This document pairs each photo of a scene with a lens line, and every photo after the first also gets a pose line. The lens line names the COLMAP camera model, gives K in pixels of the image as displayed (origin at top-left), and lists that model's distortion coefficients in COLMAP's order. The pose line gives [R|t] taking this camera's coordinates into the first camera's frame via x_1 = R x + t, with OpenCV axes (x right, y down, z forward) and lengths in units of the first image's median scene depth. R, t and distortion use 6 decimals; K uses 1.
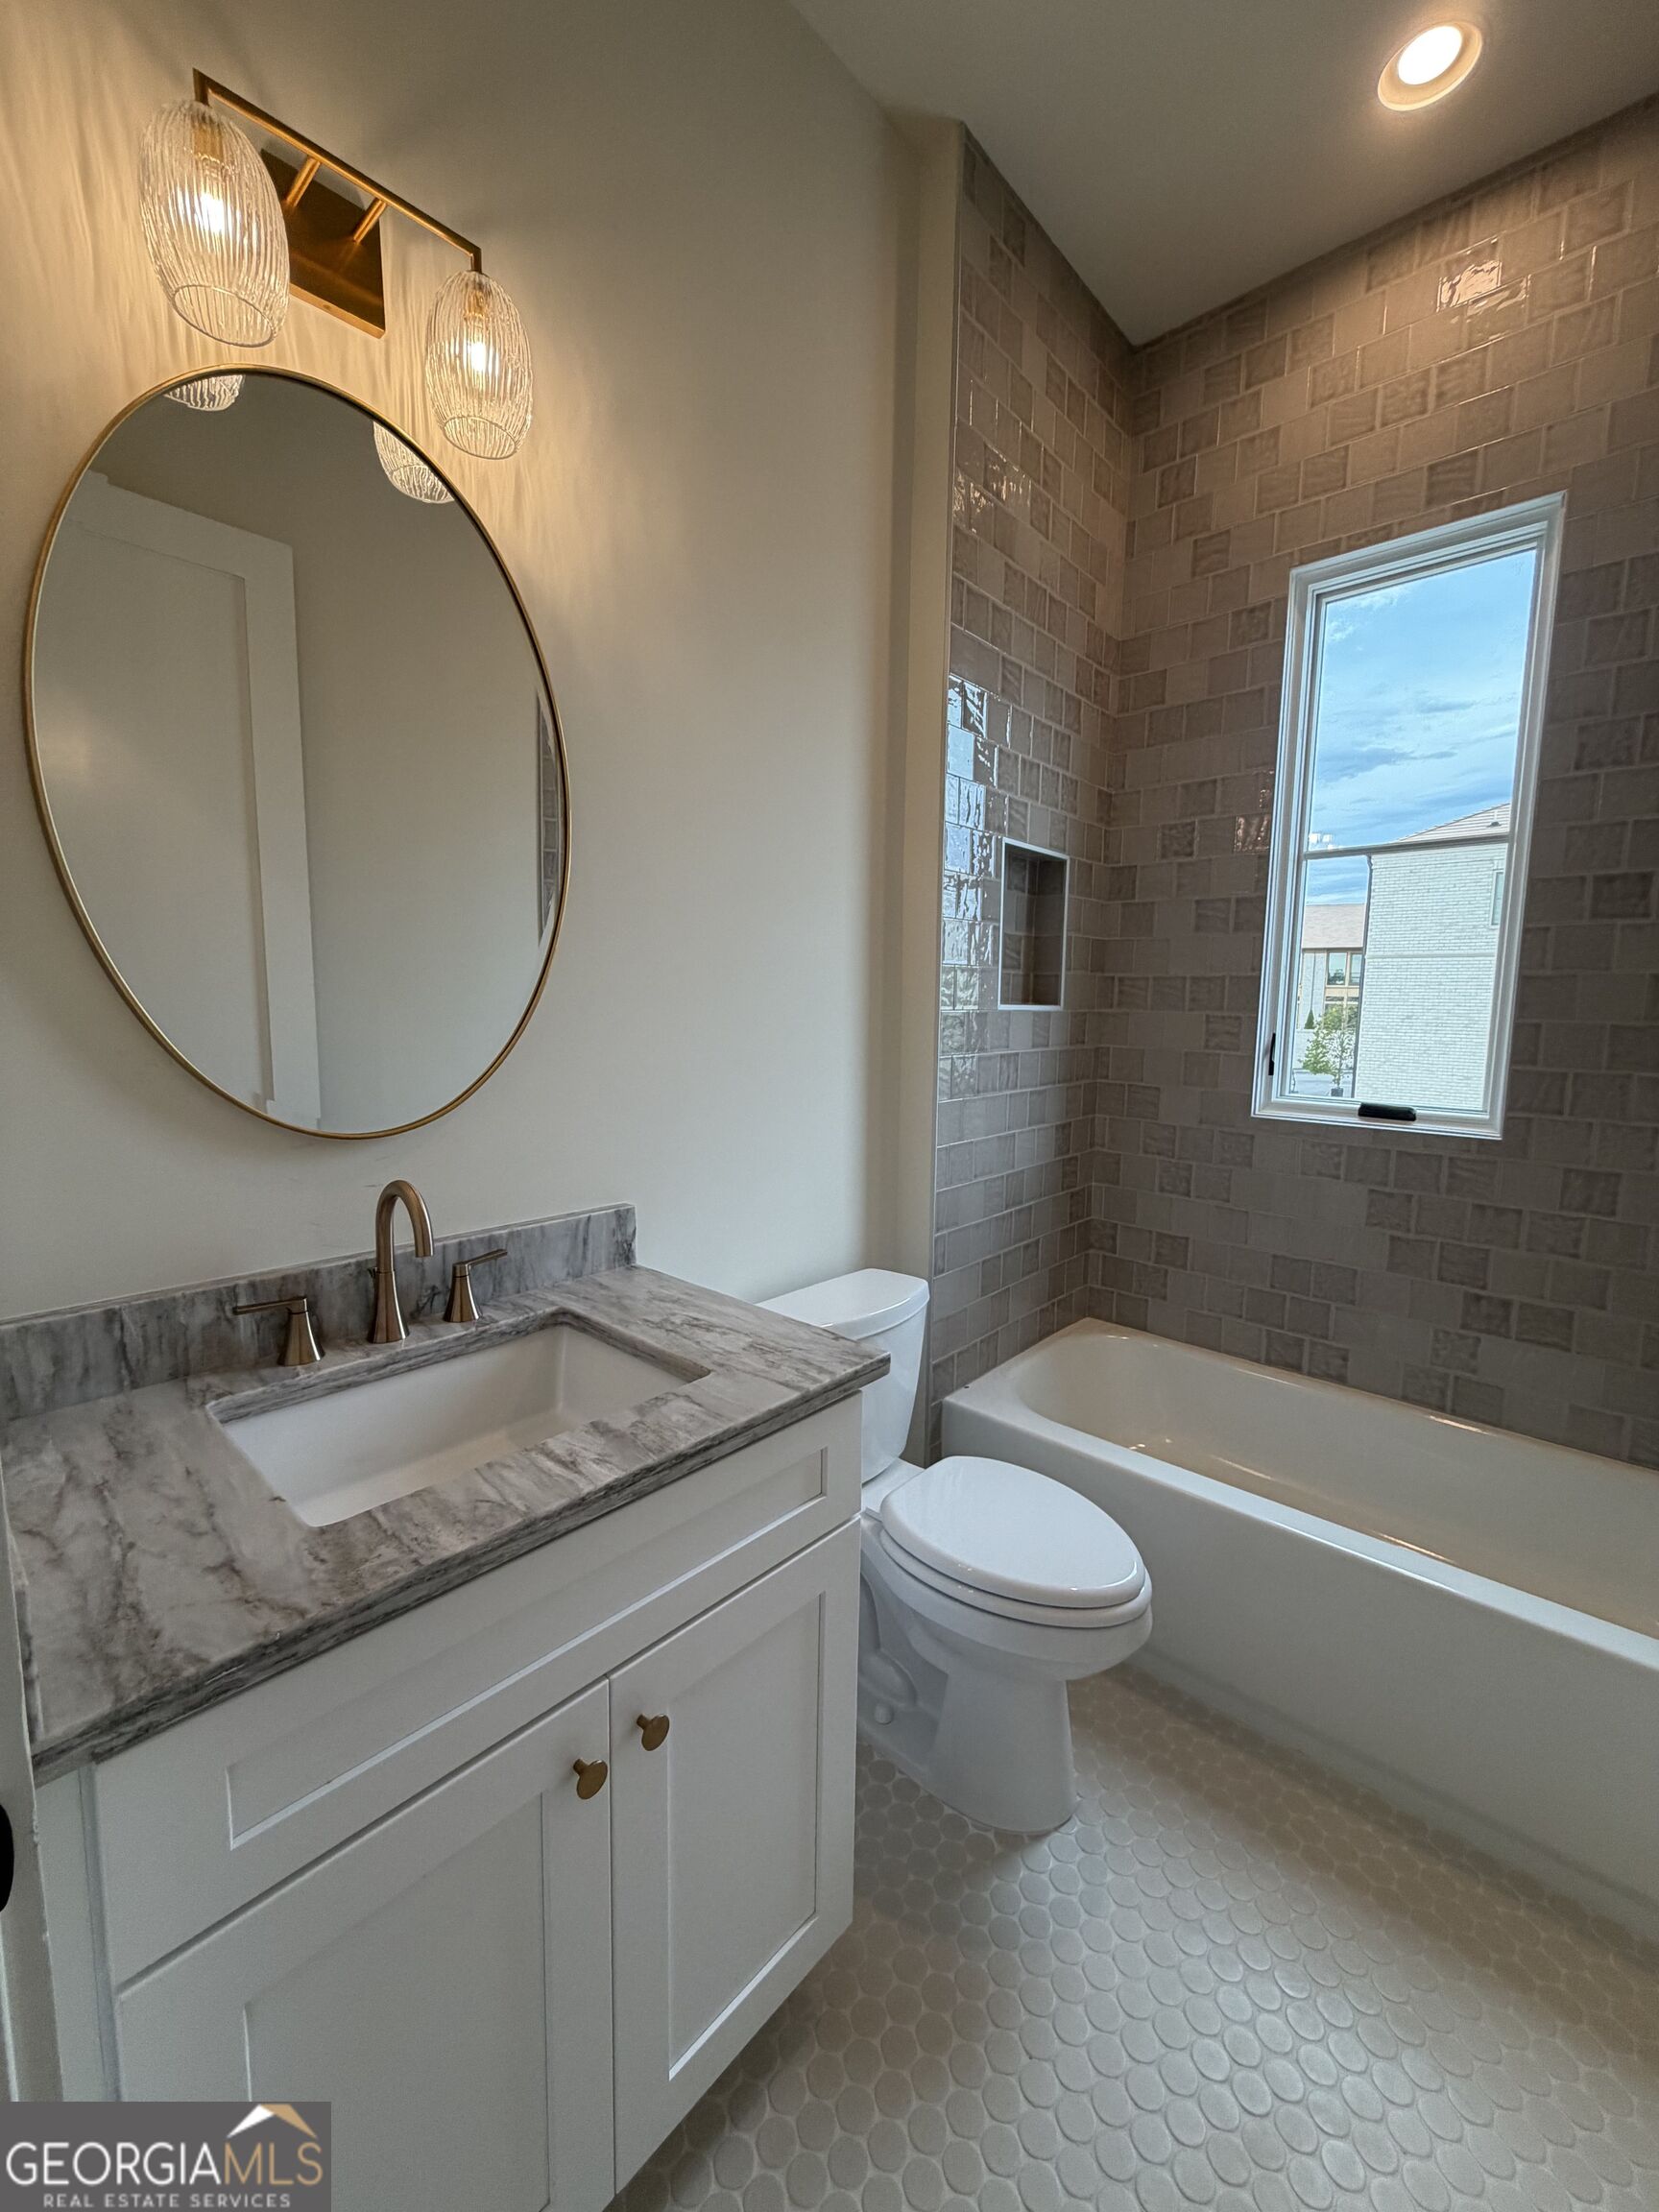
lens RADIAL K [[888.7, 0, 836.3], [0, 888.7, 1103.7], [0, 0, 1]] dist [0.000677, 0.000024]
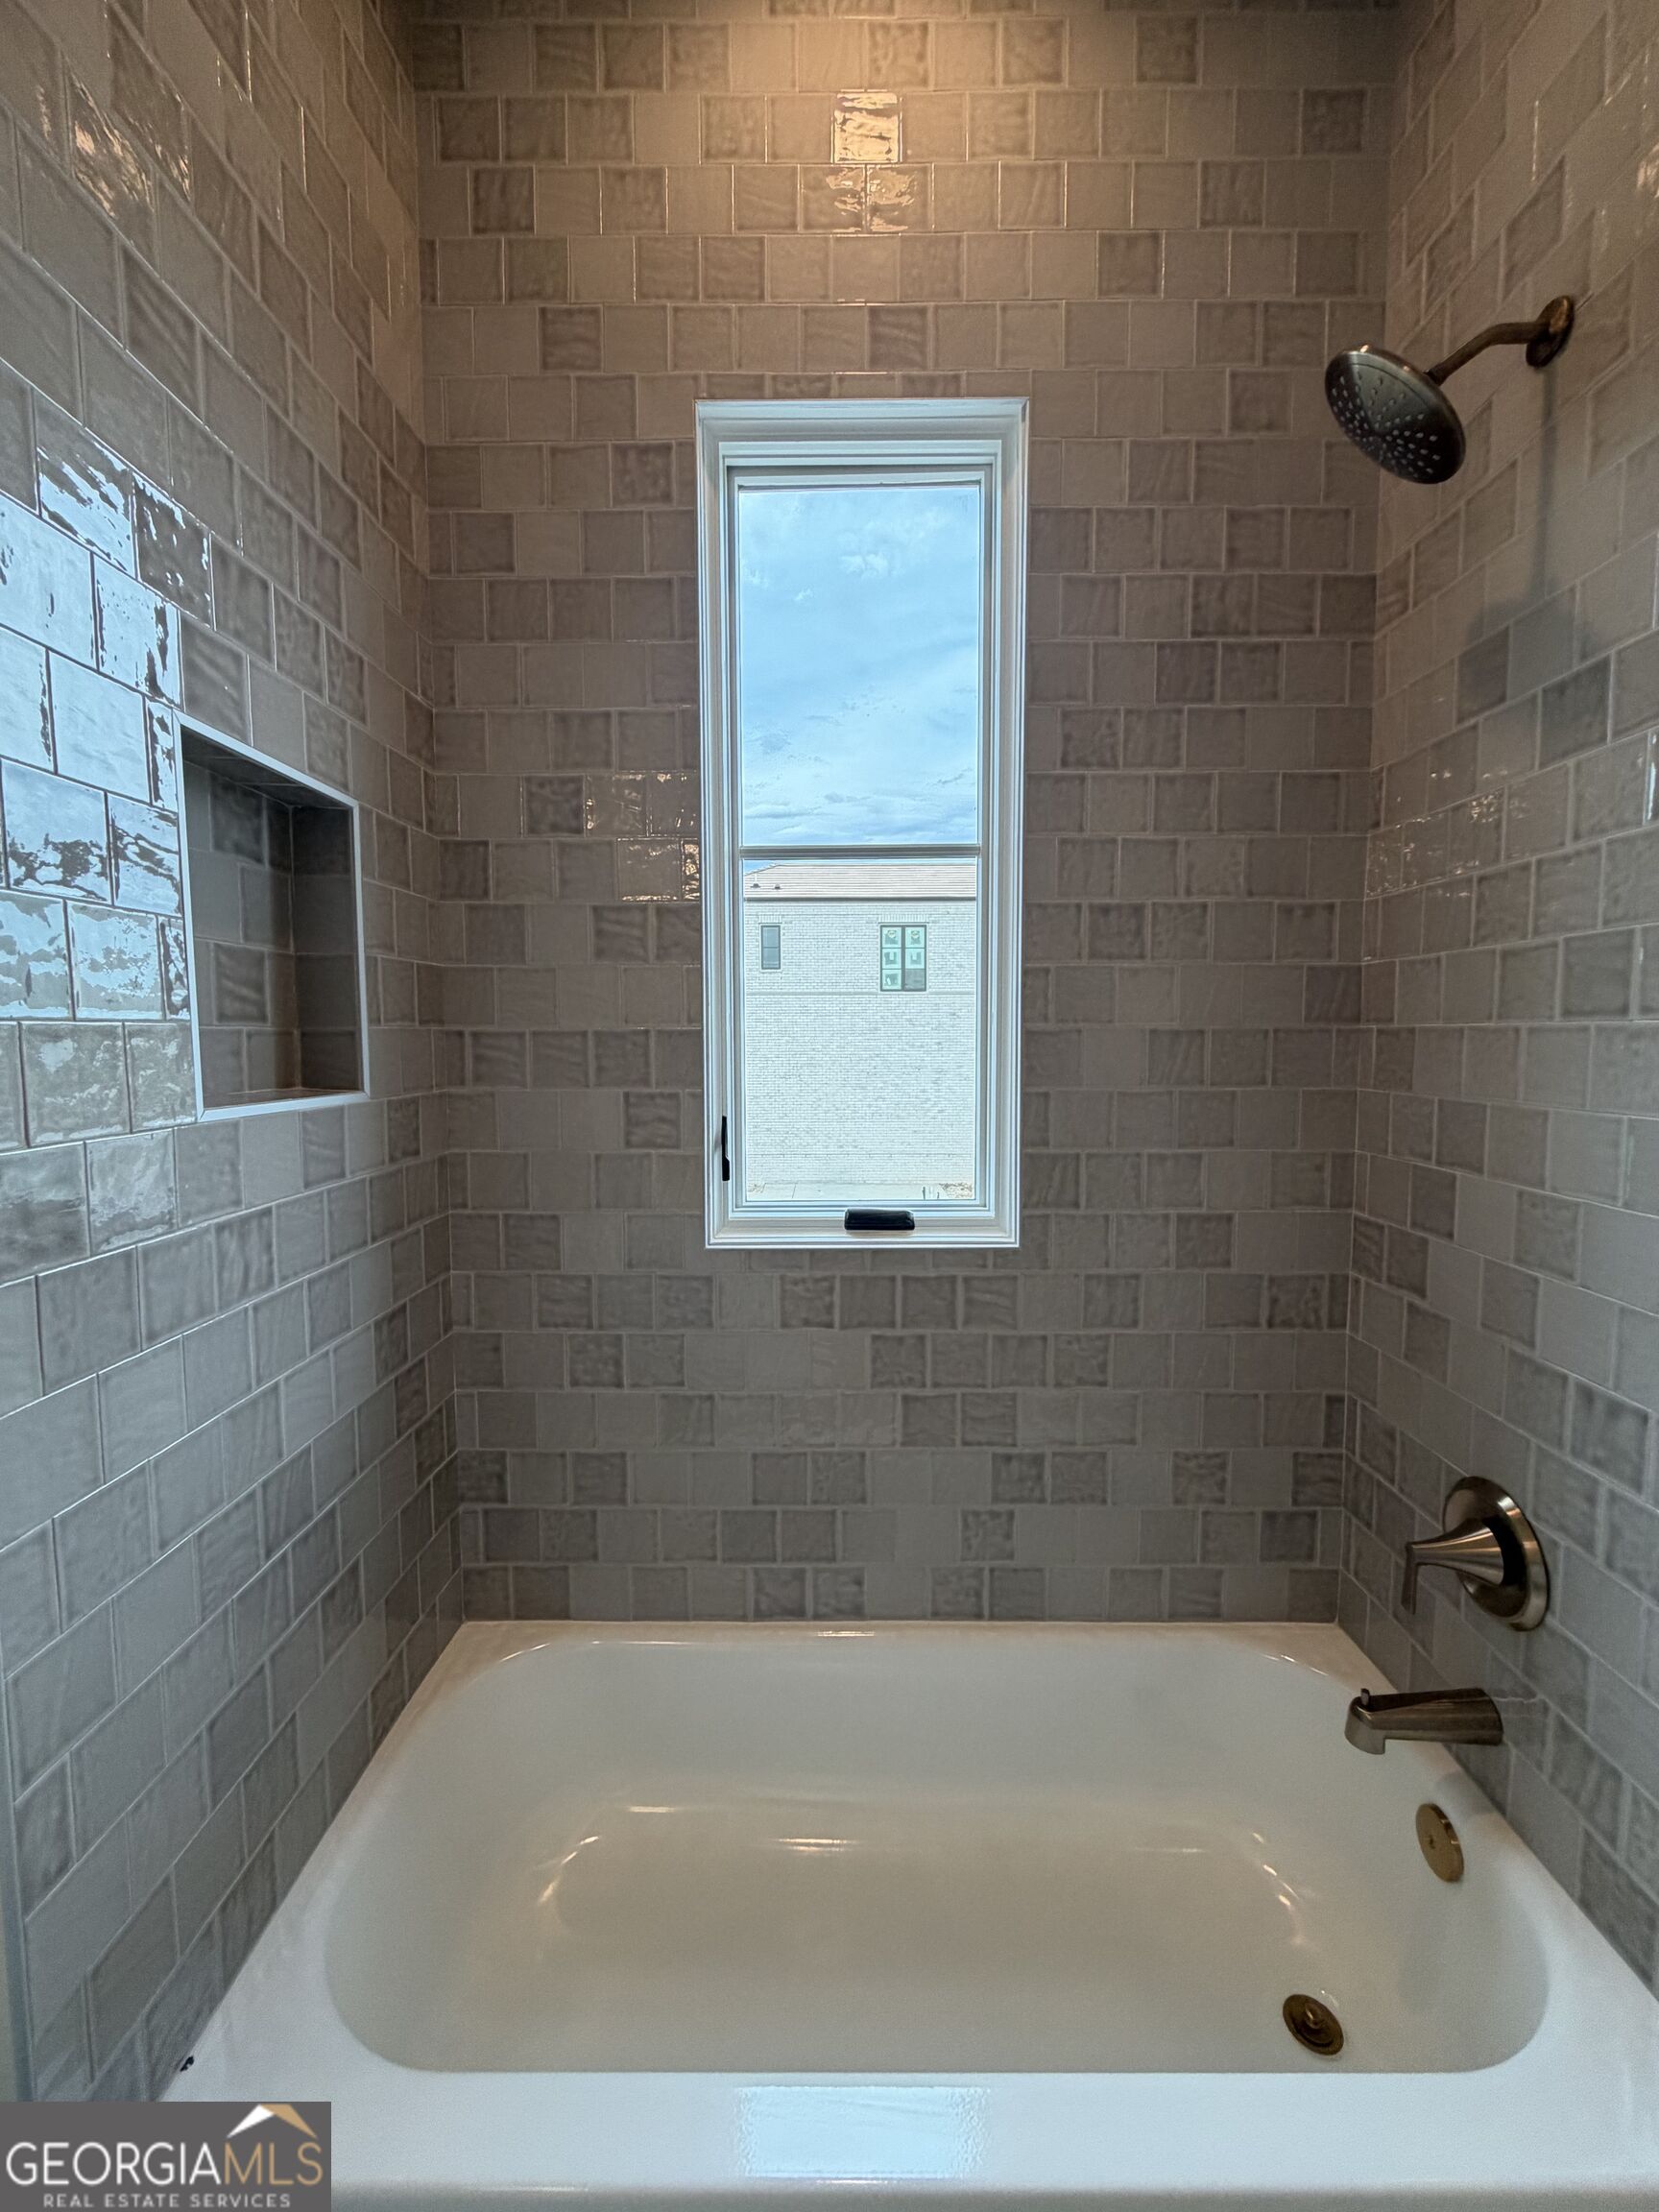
lens RADIAL K [[888.7, 0, 829.3], [0, 888.7, 1095.5], [0, 0, 1]] dist [0.000677, 0.000024]
pose [[0.754160, -0.062272, 0.653731, 0.129441], [0.091656, 0.995731, -0.010887, -0.084373], [-0.650263, 0.068129, 0.756648, 0.474914]]
